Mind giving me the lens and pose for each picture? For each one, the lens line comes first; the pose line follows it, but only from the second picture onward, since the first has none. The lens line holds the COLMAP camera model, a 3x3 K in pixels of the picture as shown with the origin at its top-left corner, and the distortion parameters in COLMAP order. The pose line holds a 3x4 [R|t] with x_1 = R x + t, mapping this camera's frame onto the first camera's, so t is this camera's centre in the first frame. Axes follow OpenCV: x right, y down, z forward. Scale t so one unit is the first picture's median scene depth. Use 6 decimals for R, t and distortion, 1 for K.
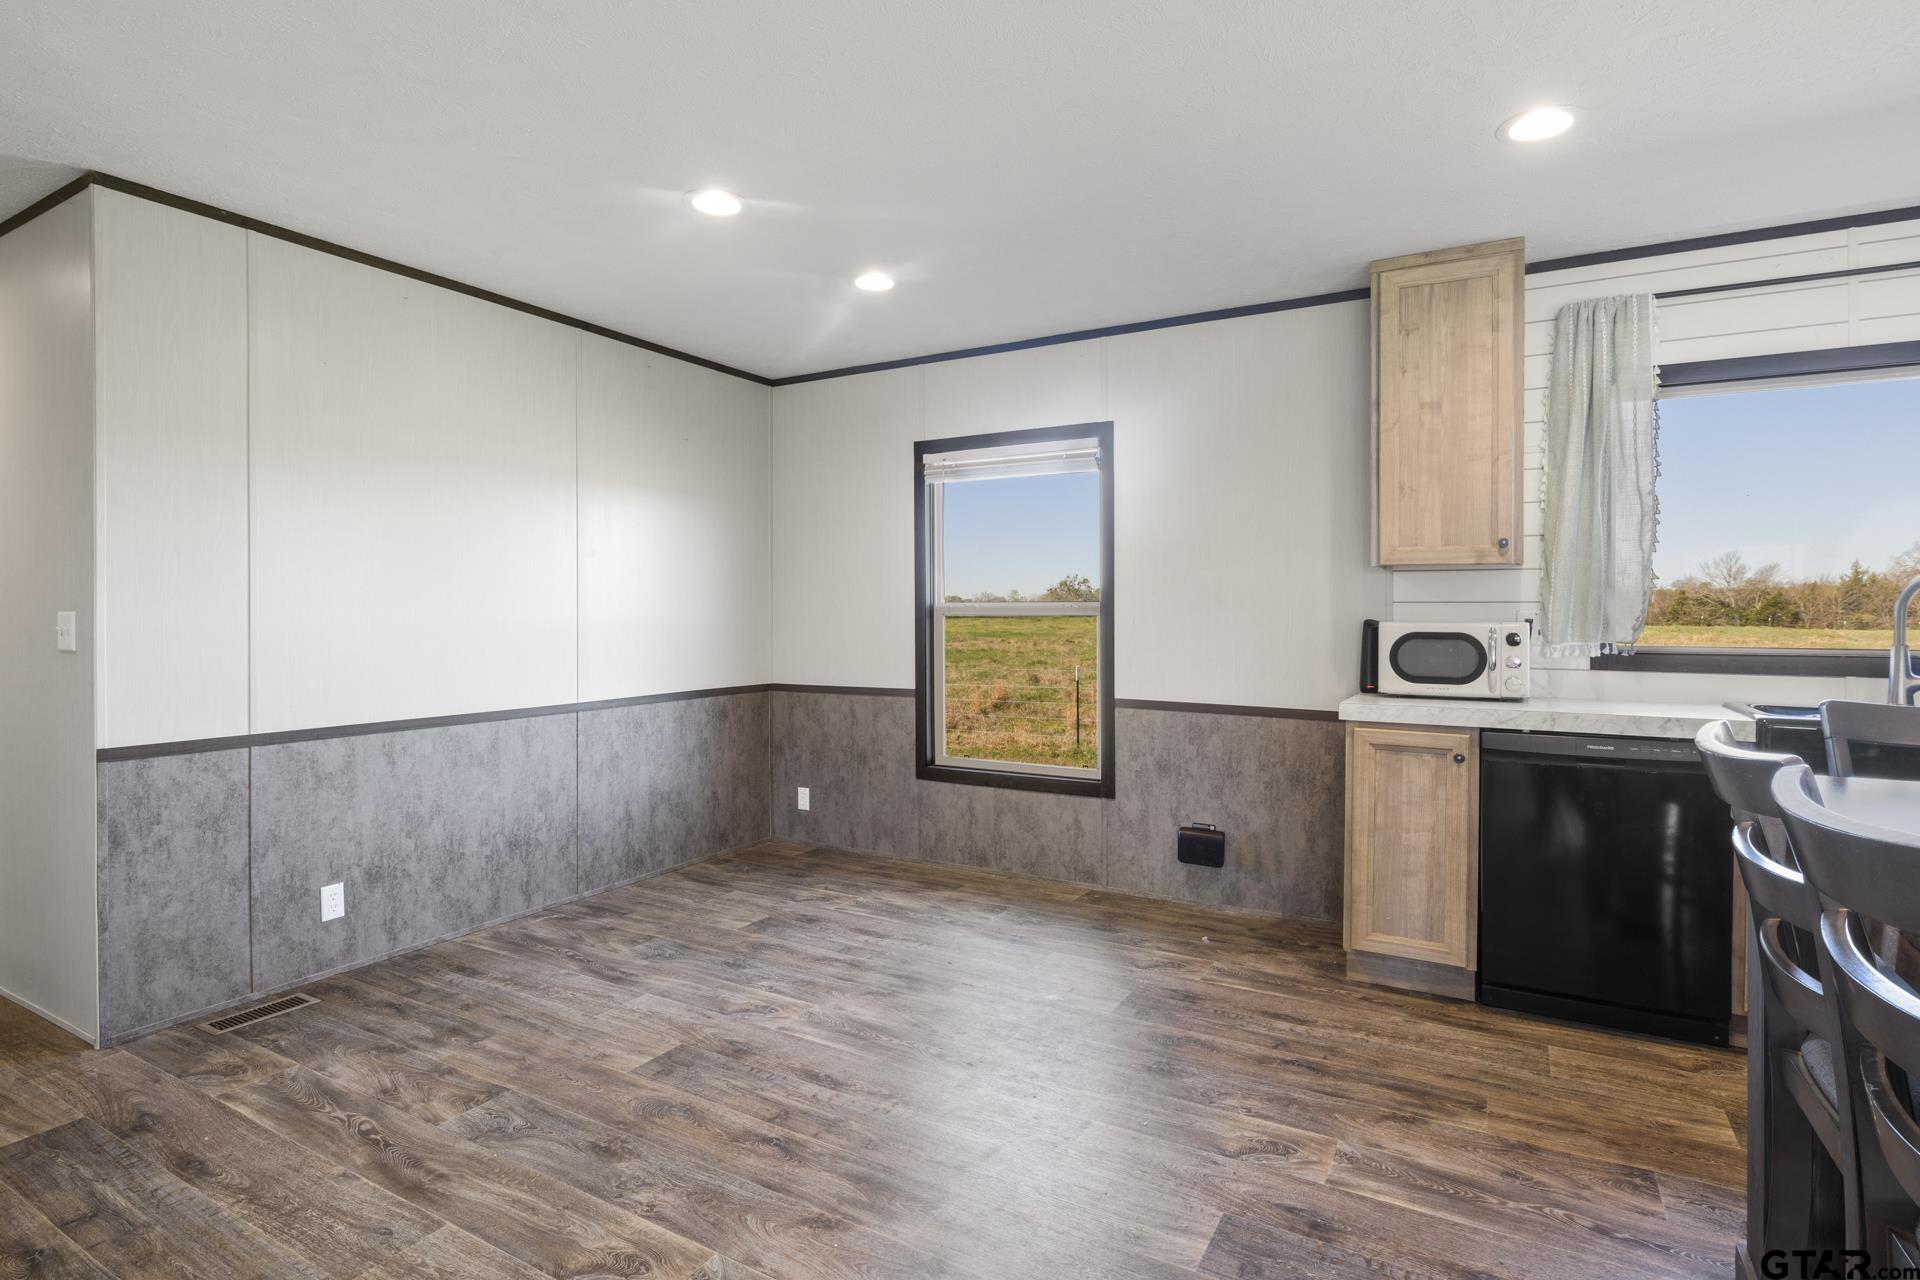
lens RADIAL K [[960.2, 0, 969.6], [0, 960.2, 613.8], [0, 0, 1]] dist [-0.007316, -0.000839]
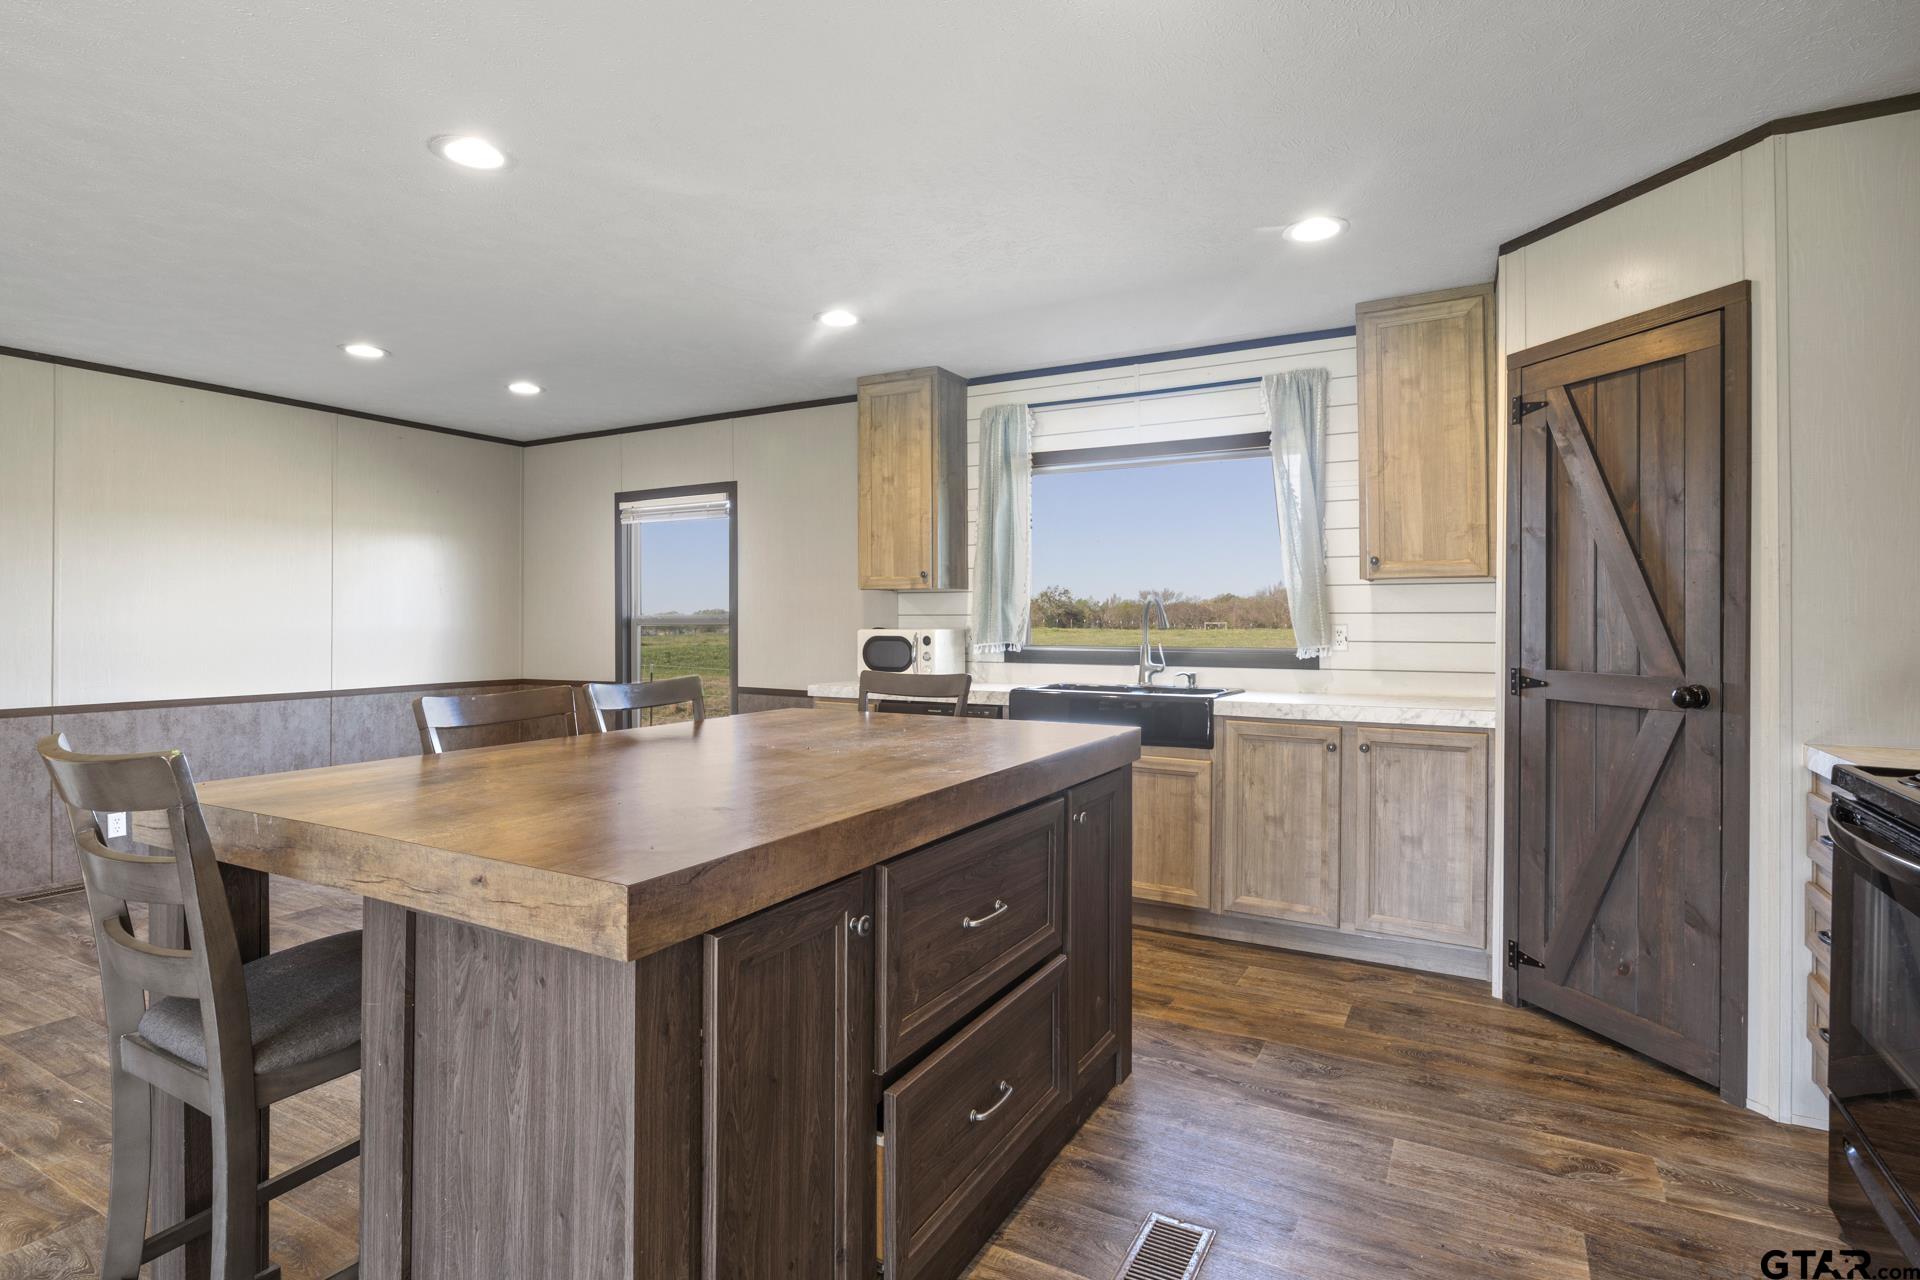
lens RADIAL K [[960.2, 0, 967.2], [0, 960.2, 608.8], [0, 0, 1]] dist [-0.007316, -0.000839]
pose [[0.999896, -0.001272, 0.014332, 0.590077], [0.001507, 0.999865, -0.016378, 0.002194], [-0.014309, 0.016398, 0.999763, -0.455584]]
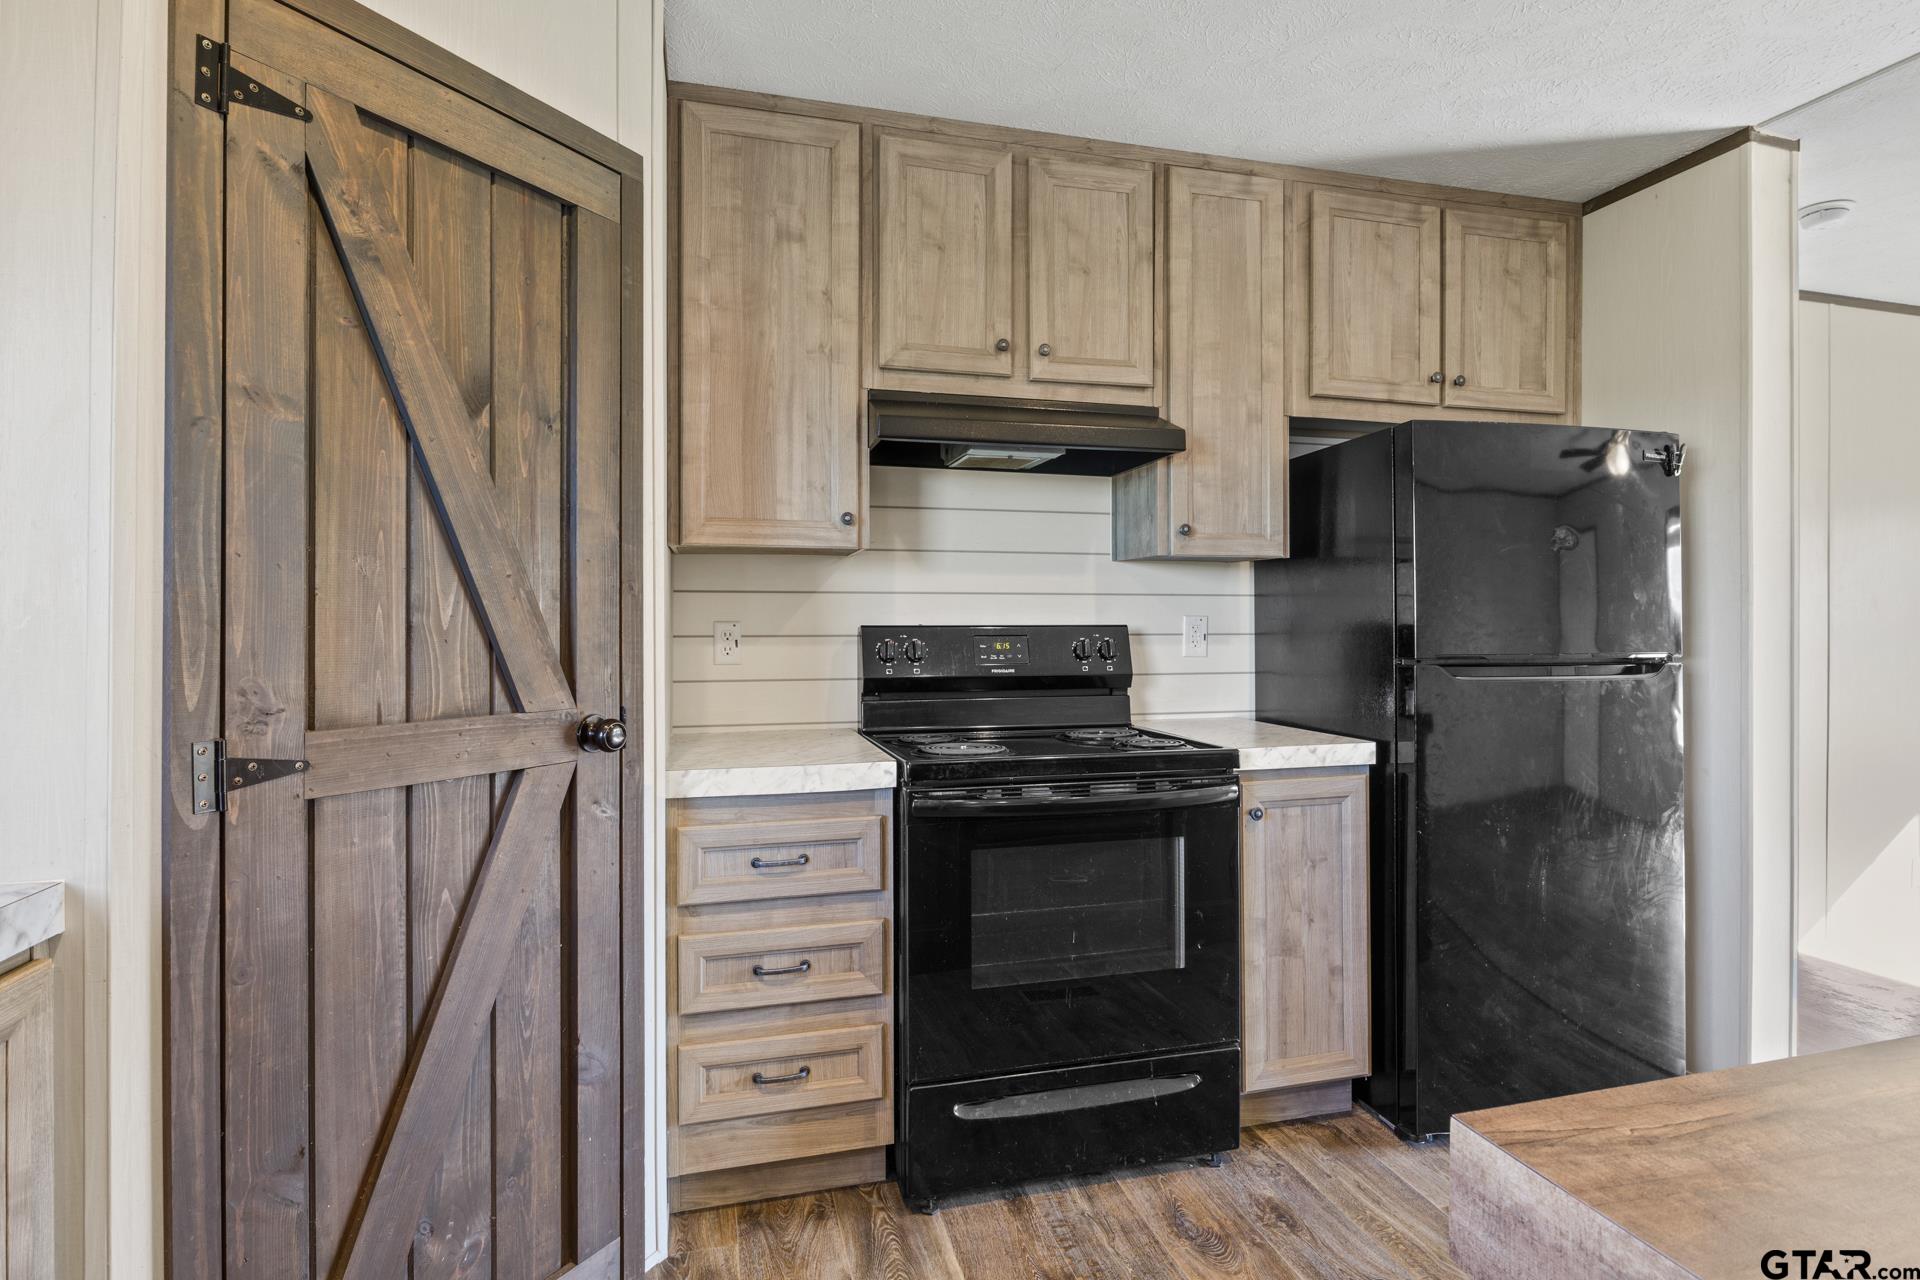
lens RADIAL K [[960.2, 0, 963.0], [0, 960.2, 620.6], [0, 0, 1]] dist [-0.007316, -0.000839]
pose [[-0.703529, -0.005368, 0.710646, 0.687006], [-0.001394, 0.999980, 0.006173, -0.002788], [-0.710665, 0.003353, -0.703523, 0.535517]]
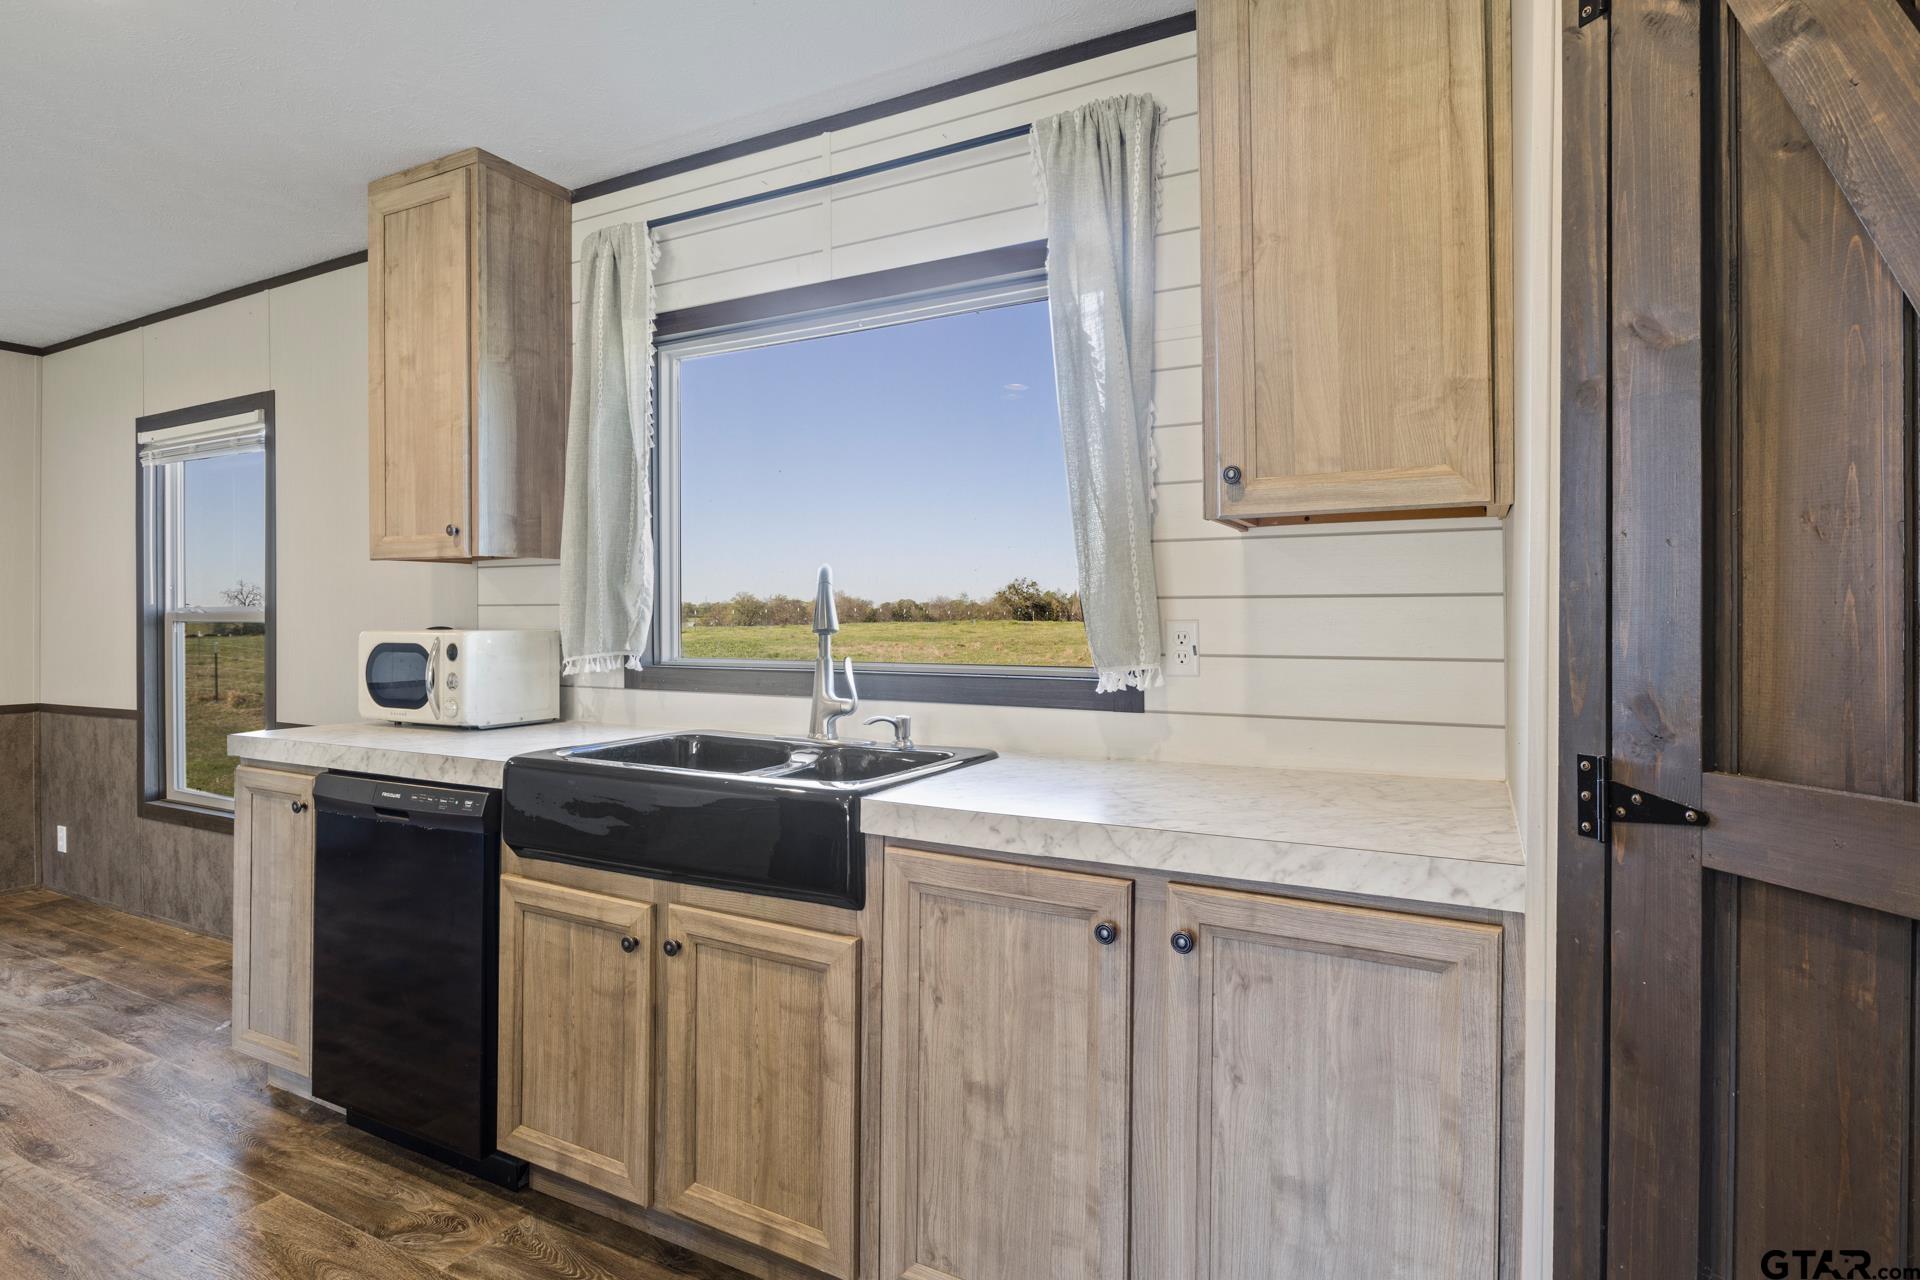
lens RADIAL K [[960.2, 0, 969.0], [0, 960.2, 606.8], [0, 0, 1]] dist [-0.007316, -0.000839]
pose [[0.998822, -0.003880, 0.048372, 0.927782], [0.004397, 0.999934, -0.010595, -0.000316], [-0.048327, 0.010795, 0.998773, 0.182568]]
